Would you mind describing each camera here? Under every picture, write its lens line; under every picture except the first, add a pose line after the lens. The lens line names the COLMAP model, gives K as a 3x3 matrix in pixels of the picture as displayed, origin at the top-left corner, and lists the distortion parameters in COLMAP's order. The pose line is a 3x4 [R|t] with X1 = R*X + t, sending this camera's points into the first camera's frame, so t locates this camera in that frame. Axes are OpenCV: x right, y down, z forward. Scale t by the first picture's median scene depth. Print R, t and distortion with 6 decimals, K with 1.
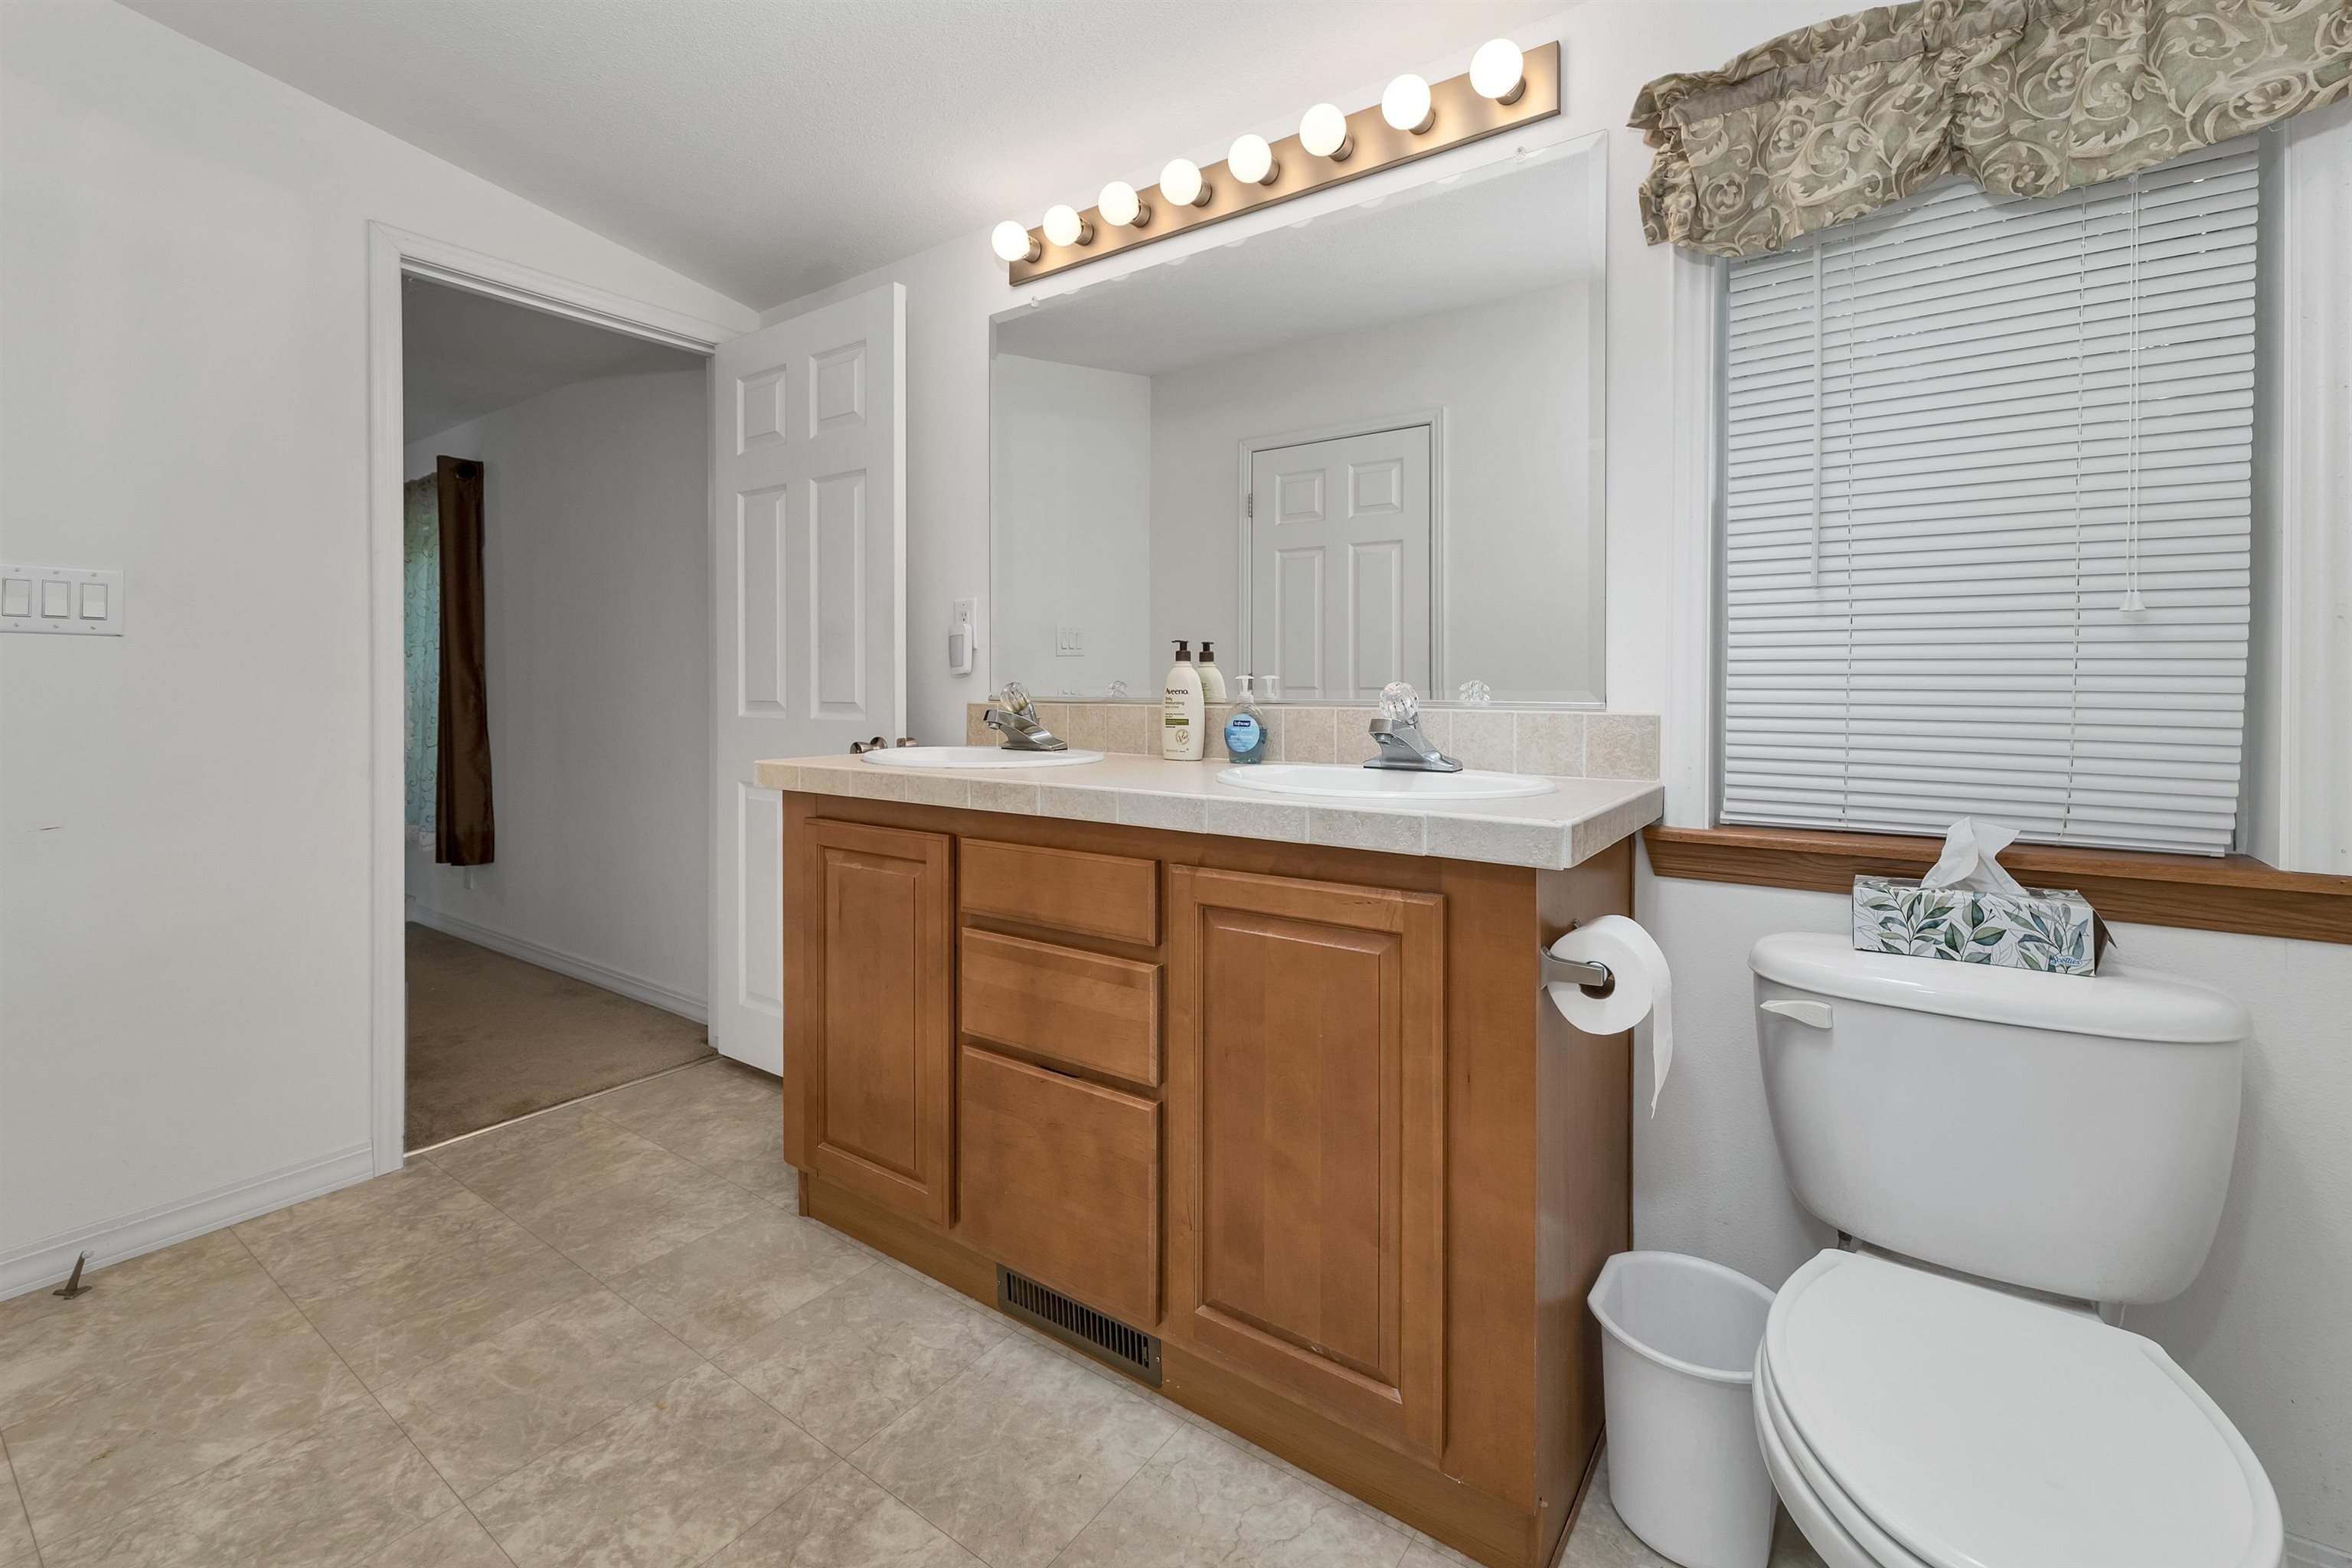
lens RADIAL K [[963.0, 0, 1296.6], [0, 963.0, 697.4], [0, 0, 1]] dist [0.032281, -0.019671]
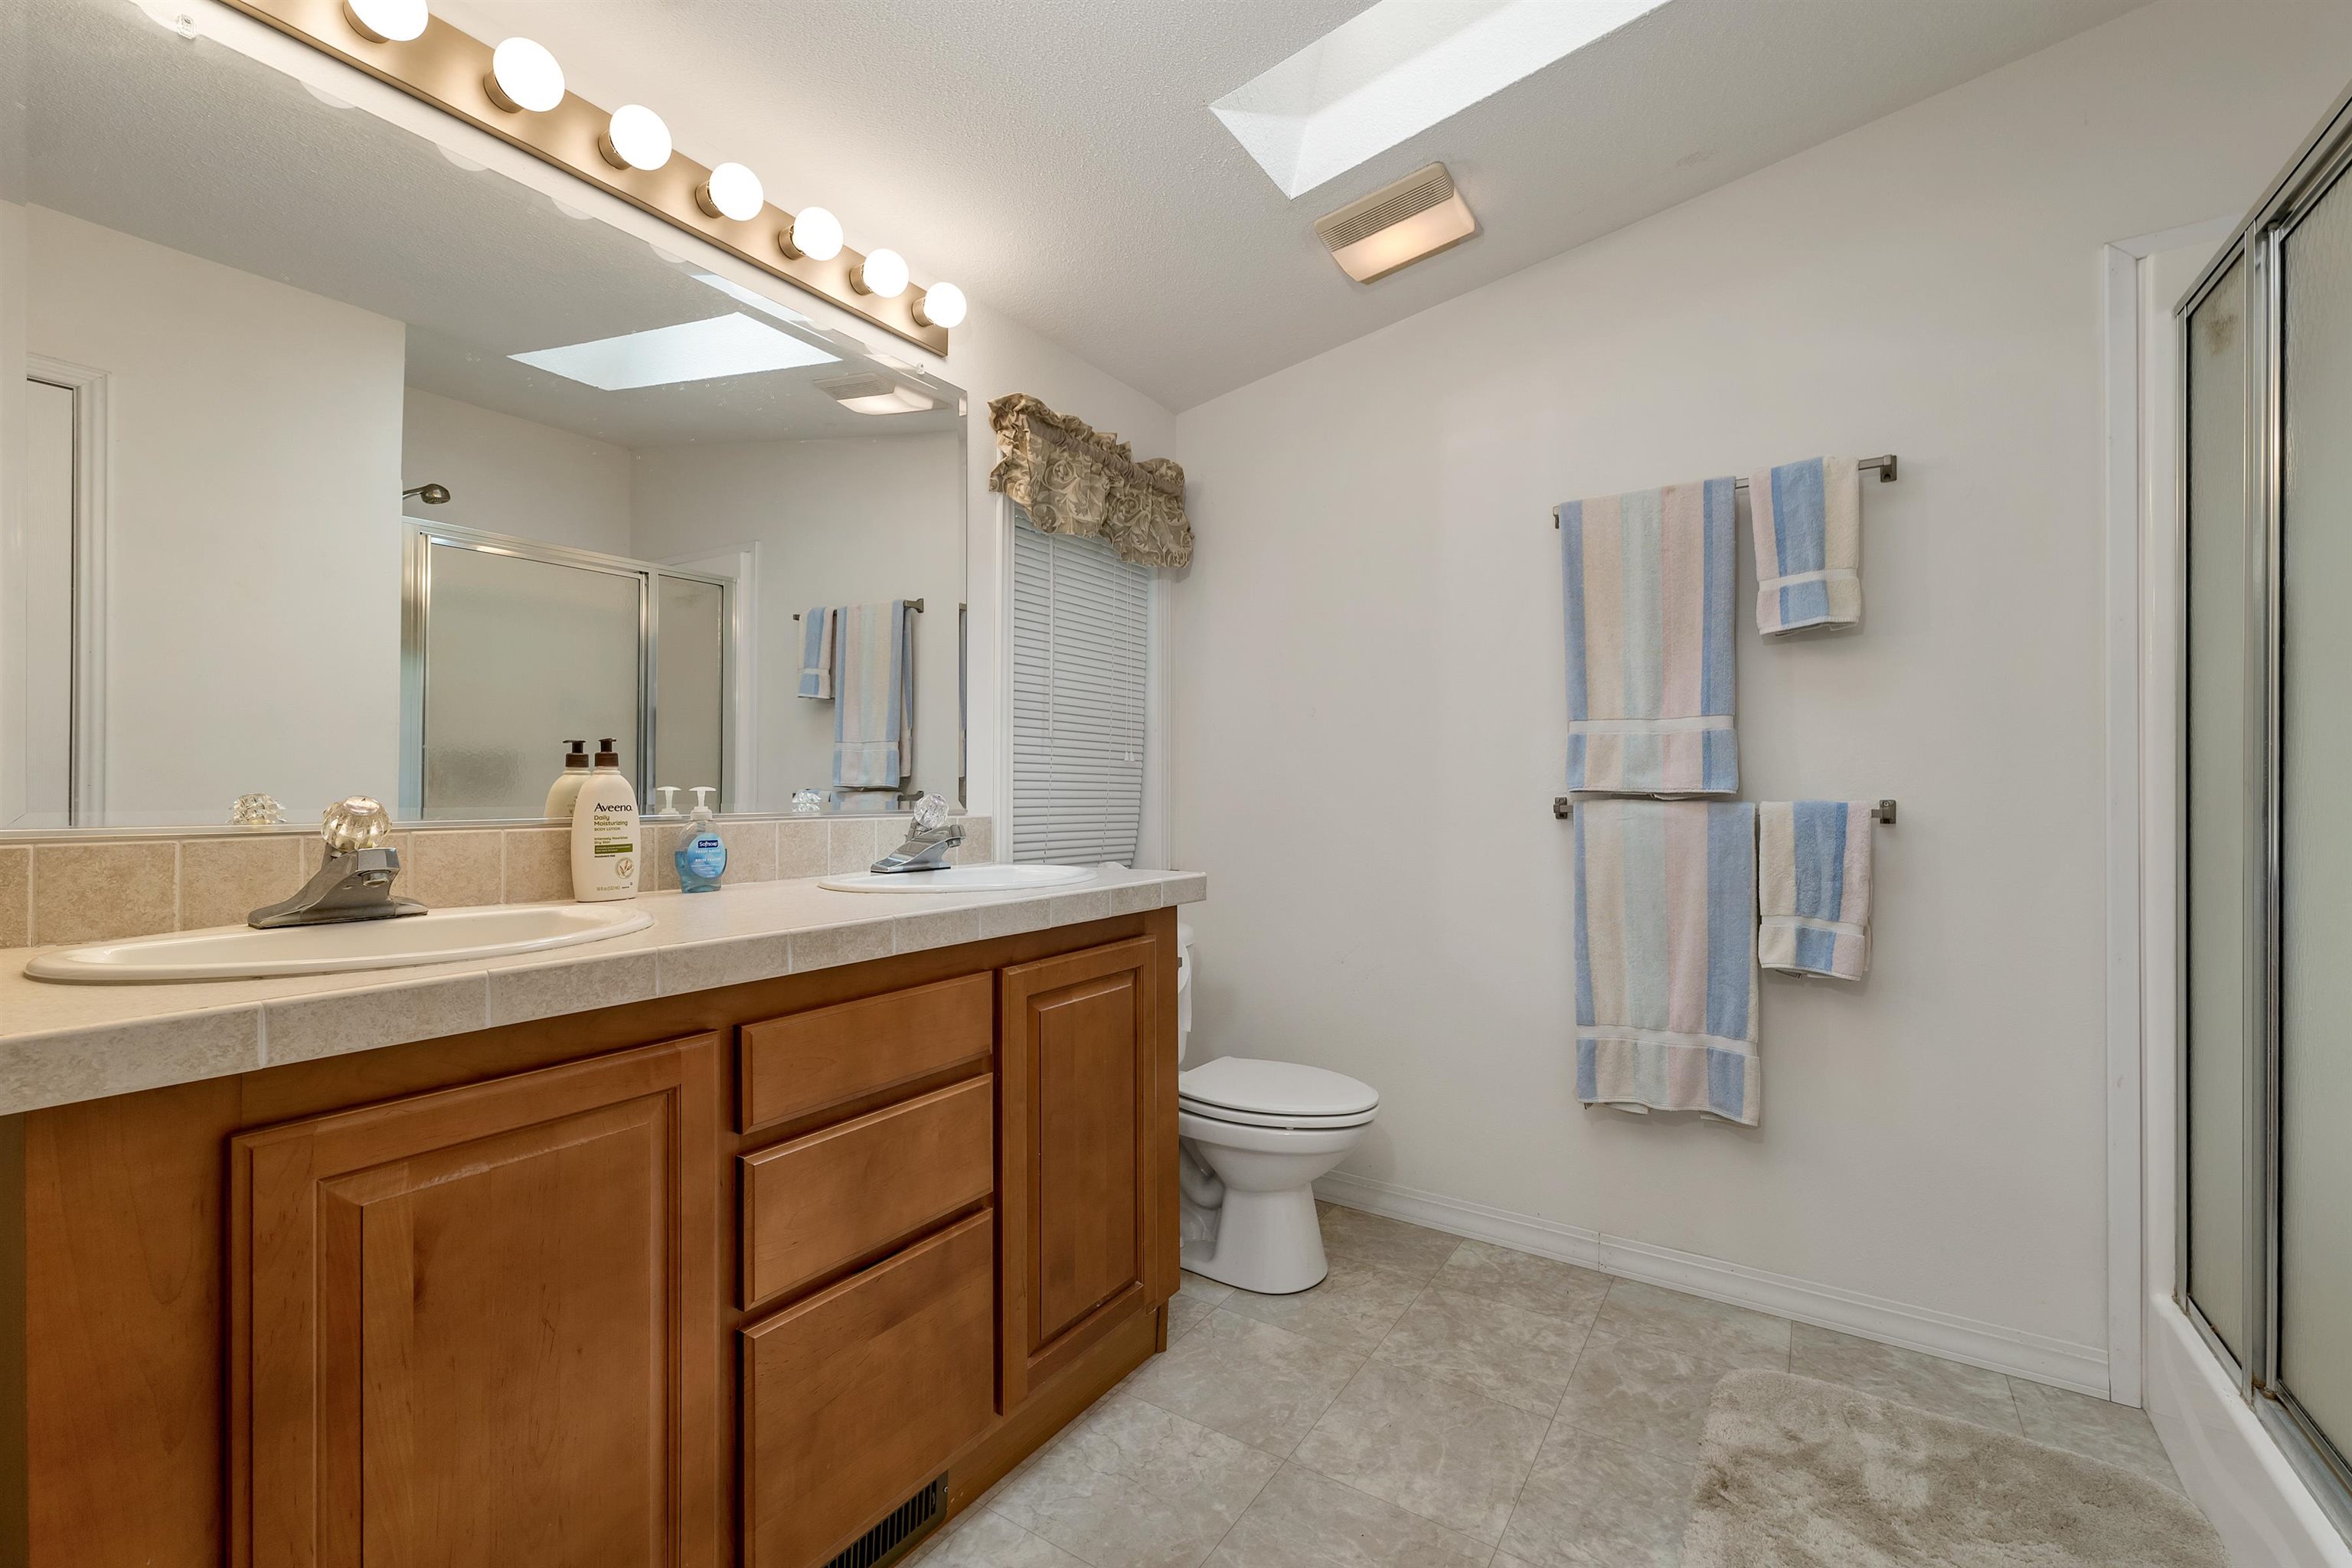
lens RADIAL K [[955.1, 0, 1176.0], [0, 955.1, 784.0], [0, 0, 1]] dist [-0.007677, -0.000018]
pose [[0.020985, 0.008268, 0.999746, -1.157800], [0.012133, 0.999890, -0.008524, -0.016856], [-0.999706, 0.012309, 0.020882, 0.783529]]
